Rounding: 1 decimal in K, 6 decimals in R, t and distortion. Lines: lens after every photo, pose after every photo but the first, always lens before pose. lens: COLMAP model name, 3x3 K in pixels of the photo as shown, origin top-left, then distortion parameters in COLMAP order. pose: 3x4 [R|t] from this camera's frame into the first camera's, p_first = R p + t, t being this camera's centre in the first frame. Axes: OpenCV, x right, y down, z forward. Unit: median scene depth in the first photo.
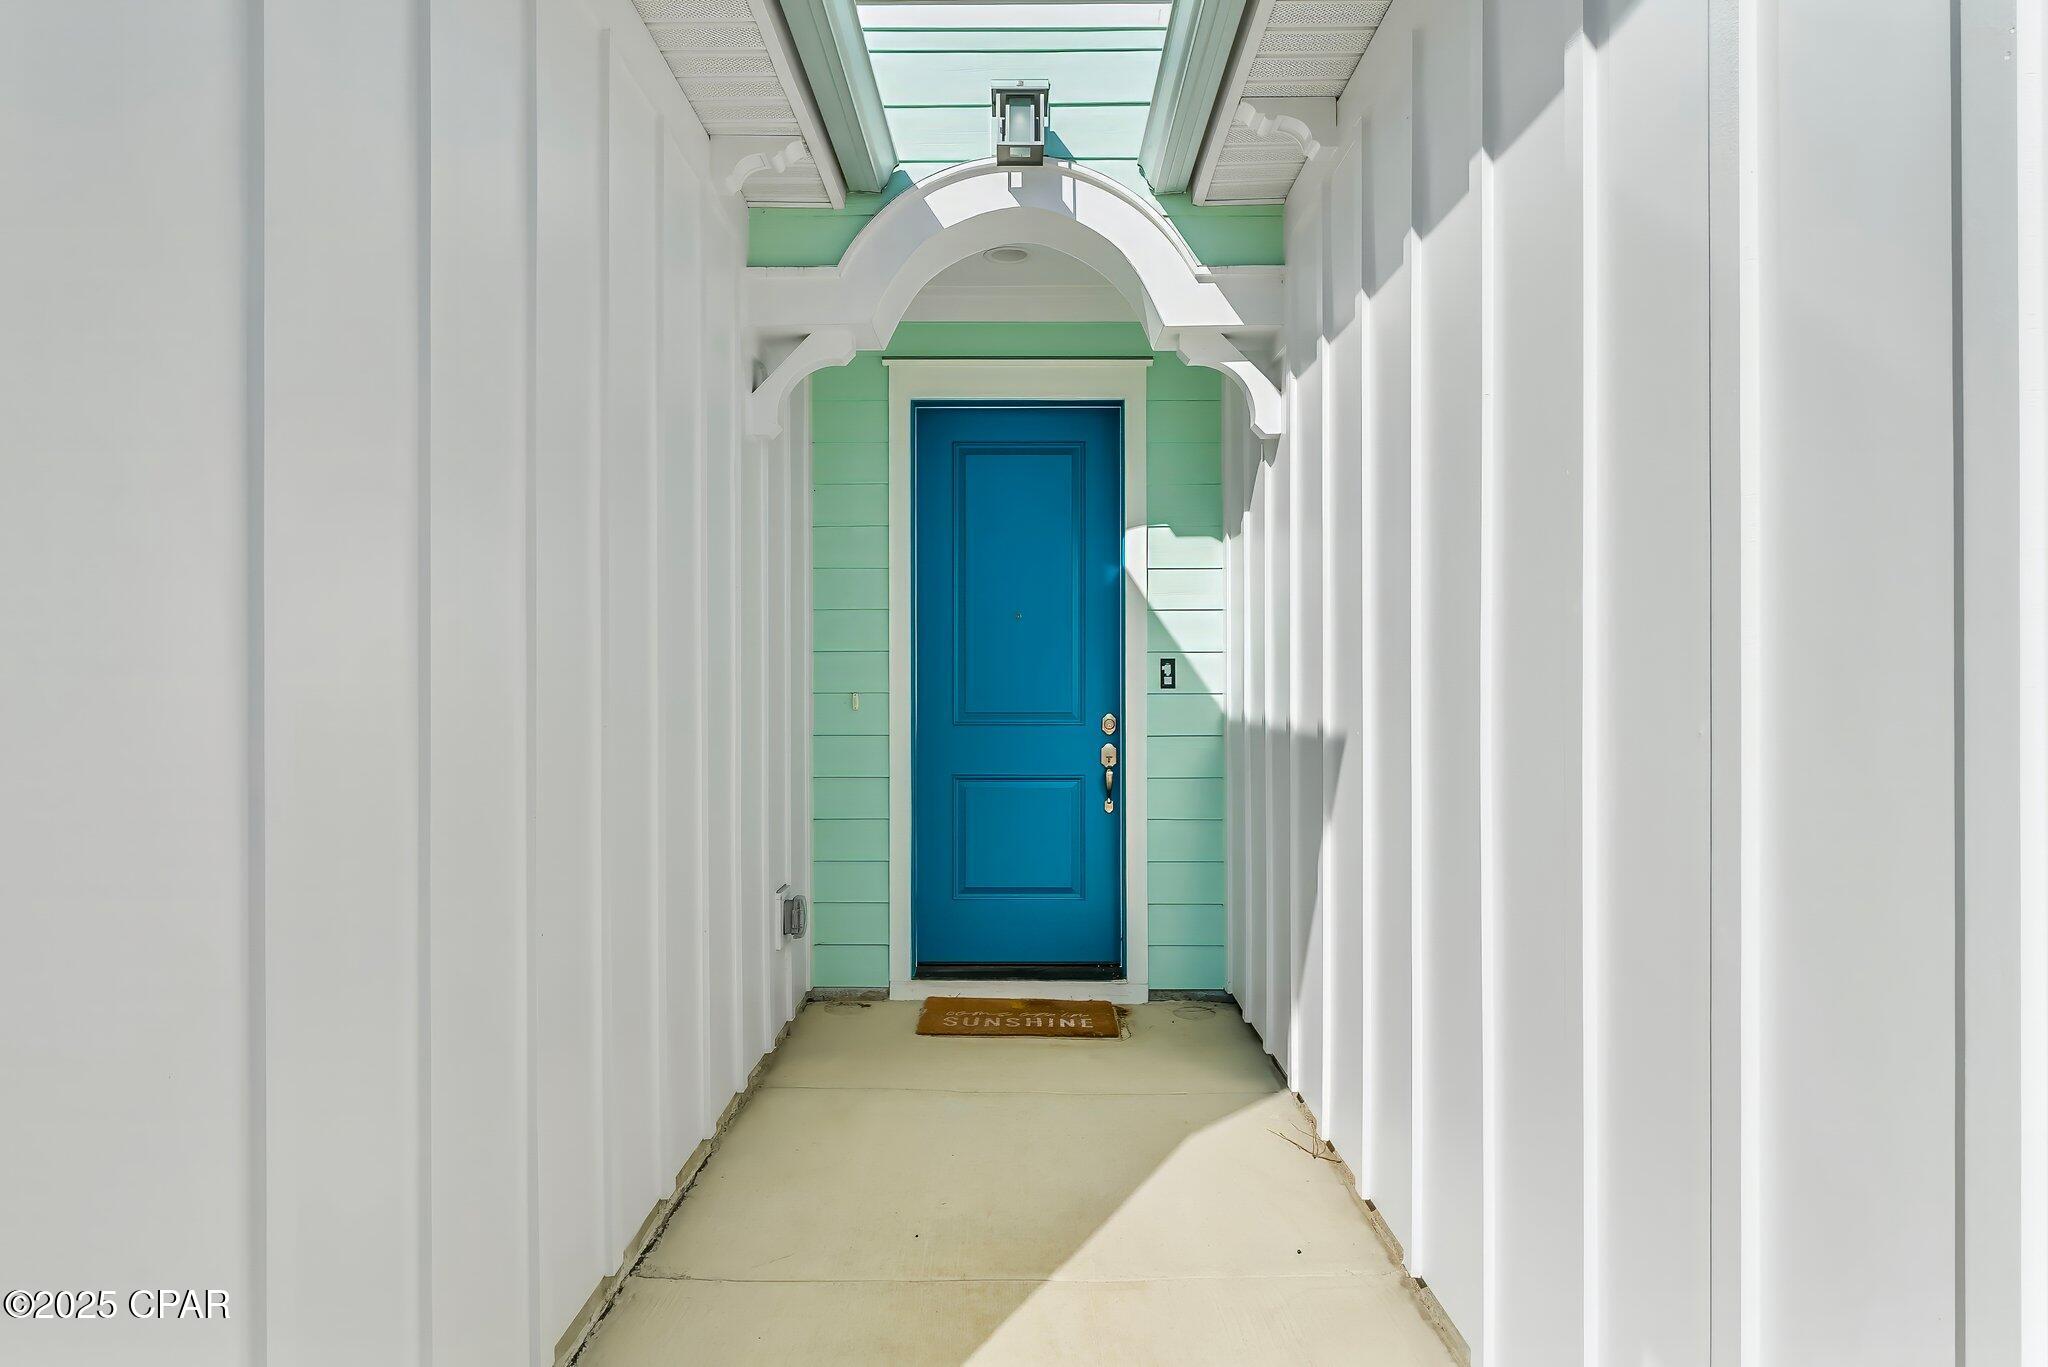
lens RADIAL K [[1183.3, 0, 1021.5], [0, 1183.3, 678.1], [0, 0, 1]] dist [-0.005730, -0.000192]
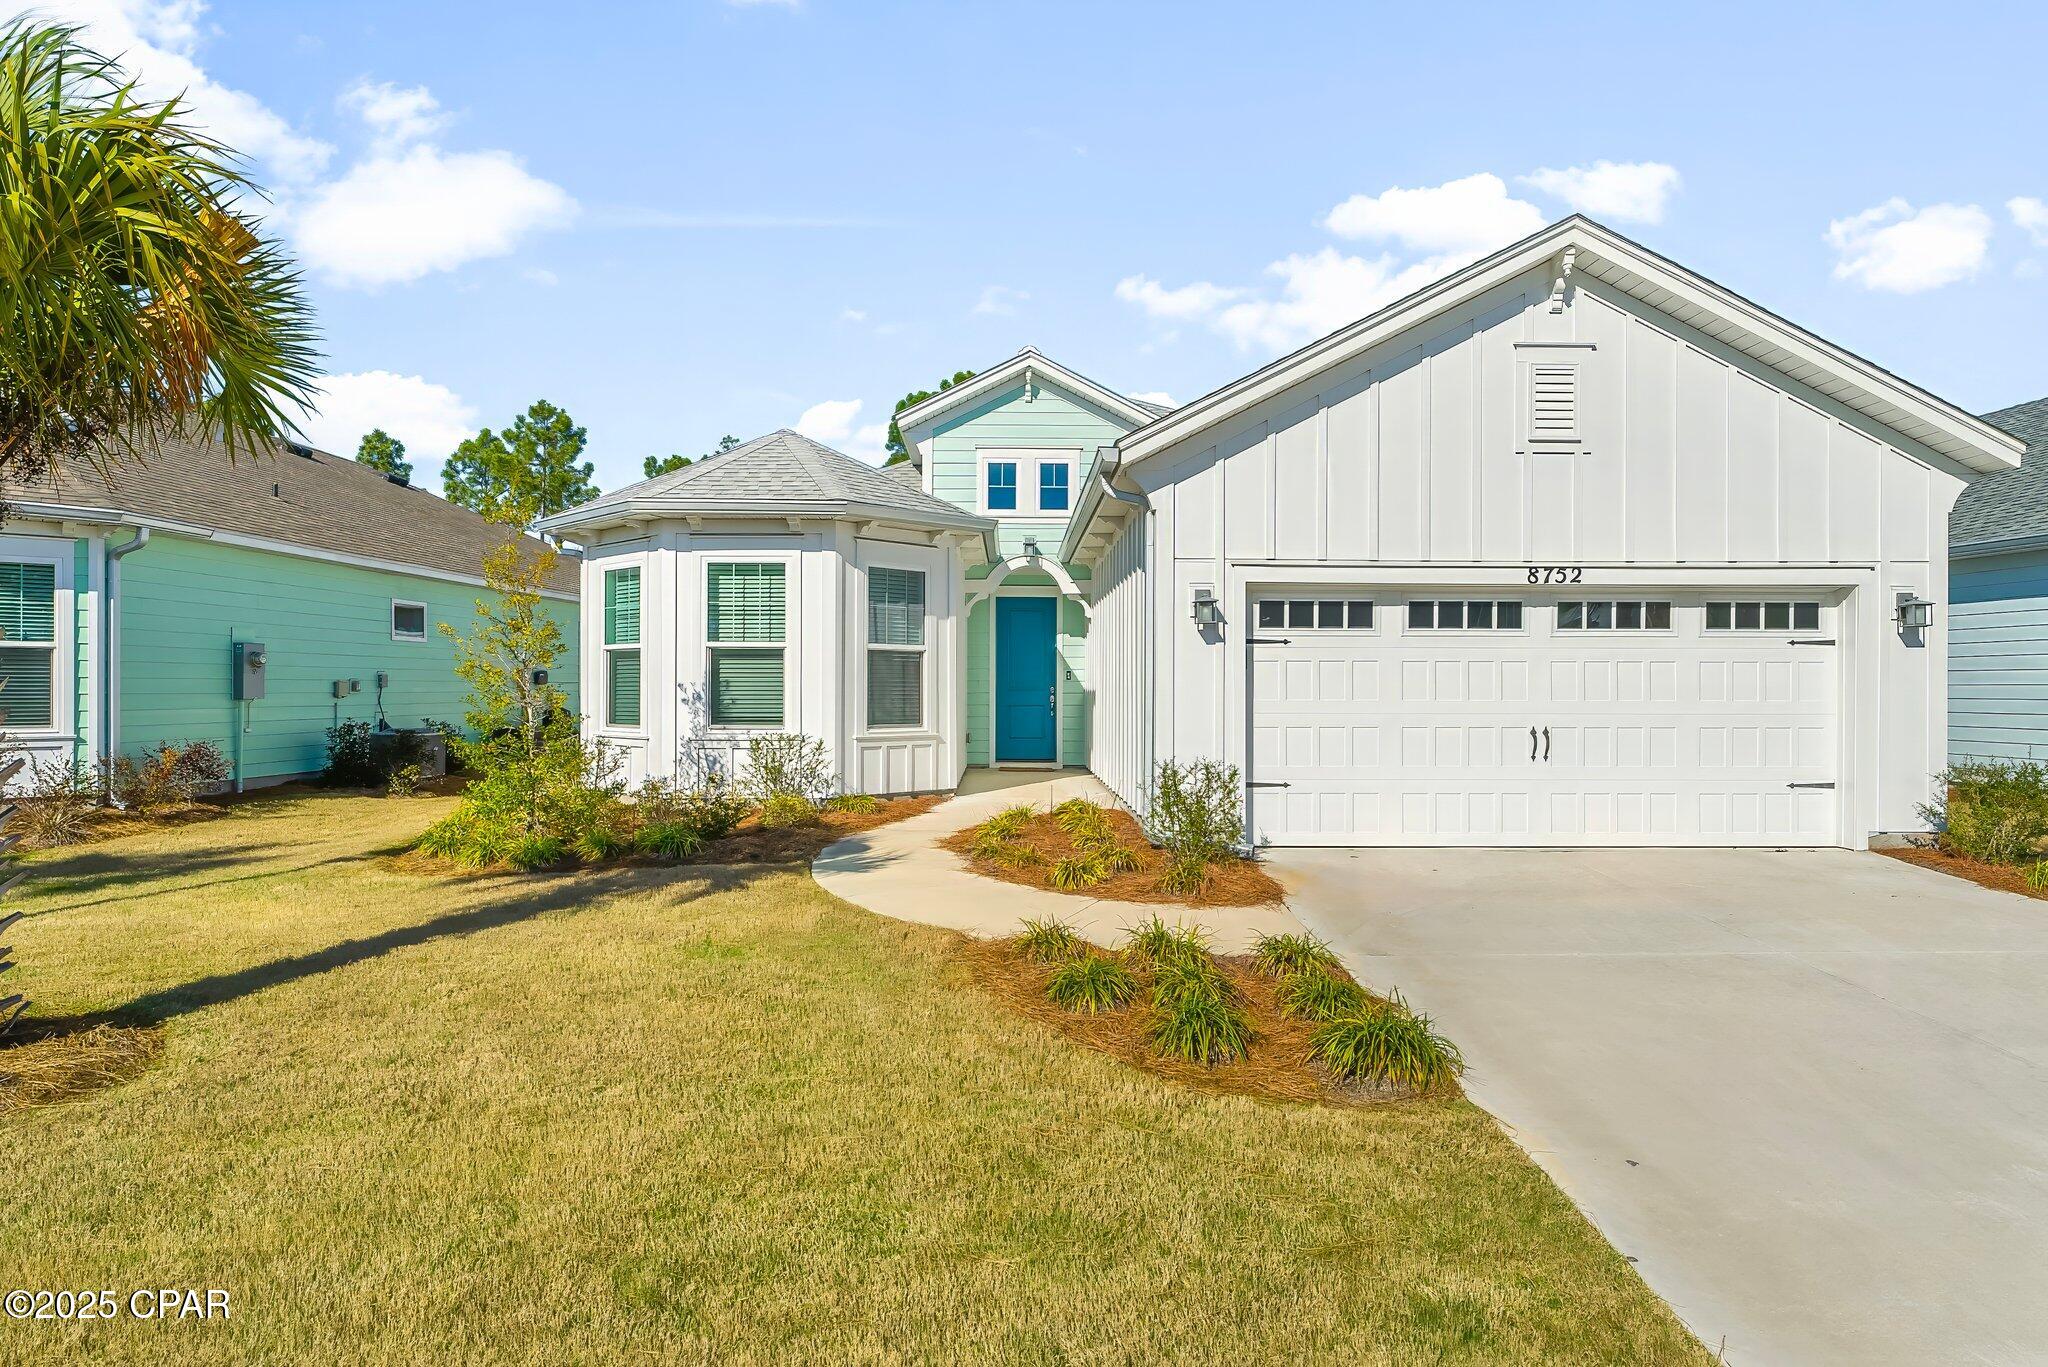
lens RADIAL K [[1183.3, 0, 1027.3], [0, 1183.3, 680.0], [0, 0, 1]] dist [-0.005730, -0.000192]
pose [[0.999437, 0.000730, 0.033554, -0.143968], [-0.000254, 0.999899, -0.014175, 0.072610], [-0.033561, 0.014158, 0.999336, -3.076016]]
